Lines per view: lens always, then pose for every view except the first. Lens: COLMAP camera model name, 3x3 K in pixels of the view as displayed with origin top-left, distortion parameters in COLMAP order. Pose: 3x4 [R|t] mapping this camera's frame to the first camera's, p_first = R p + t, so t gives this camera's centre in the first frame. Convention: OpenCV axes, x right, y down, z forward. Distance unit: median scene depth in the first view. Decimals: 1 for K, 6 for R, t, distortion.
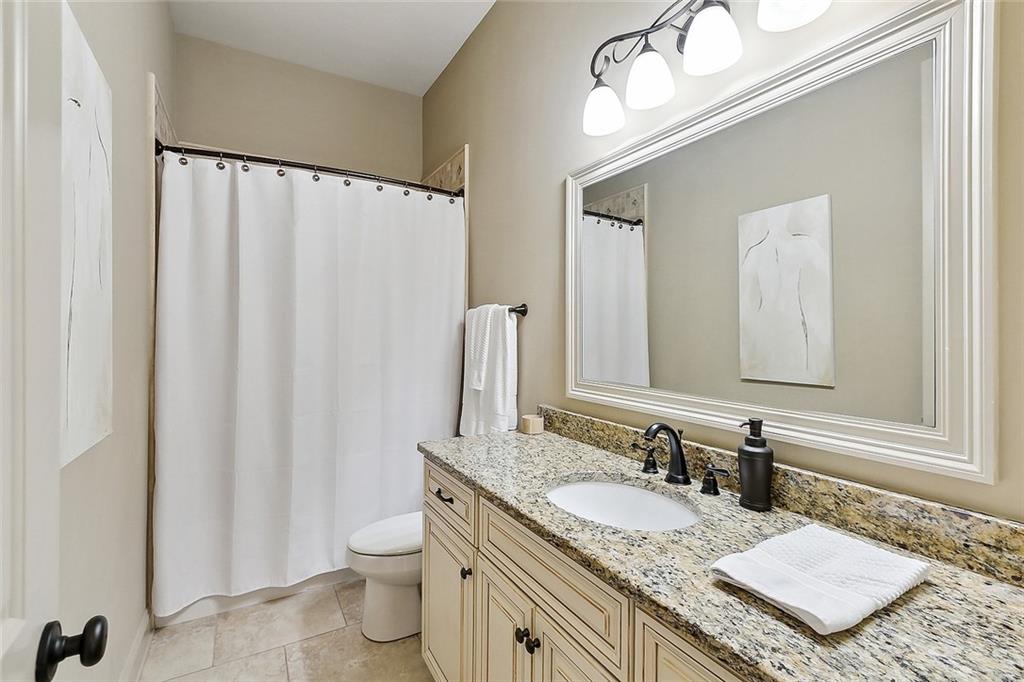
lens RADIAL K [[475.9, 0, 513.2], [0, 475.9, 321.8], [0, 0, 1]] dist [0.001536, -0.000127]
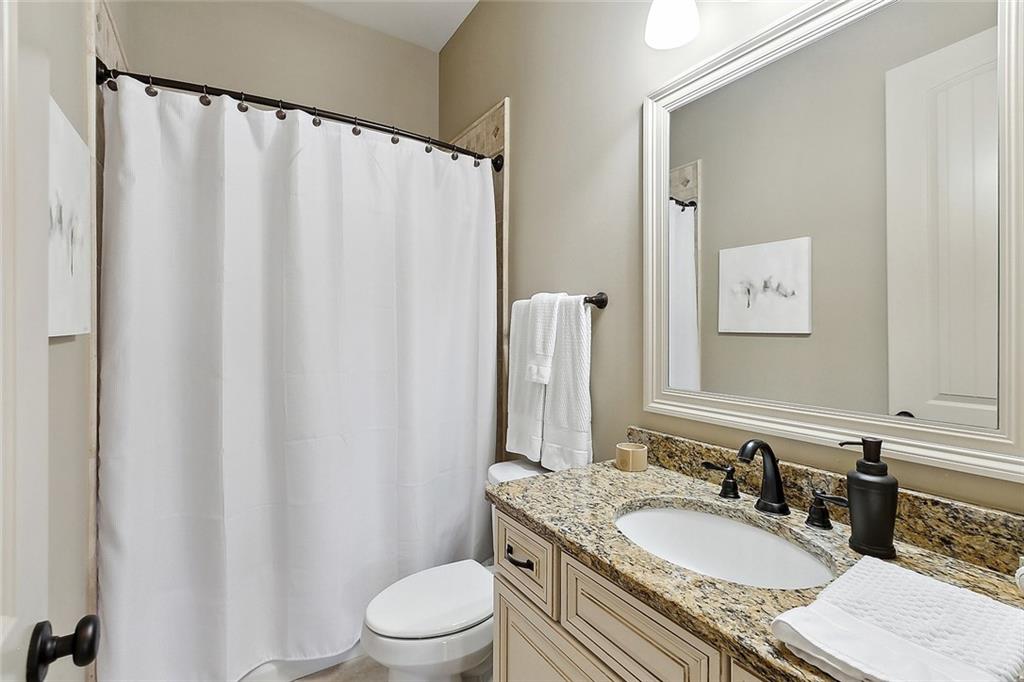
lens RADIAL K [[470.2, 0, 514.1], [0, 470.2, 330.6], [0, 0, 1]] dist [0.001207, -0.000093]
pose [[0.999561, -0.009283, 0.028118, -0.123179], [0.008646, 0.999705, 0.022691, 0.003932], [-0.028321, -0.022438, 0.999347, 0.216522]]
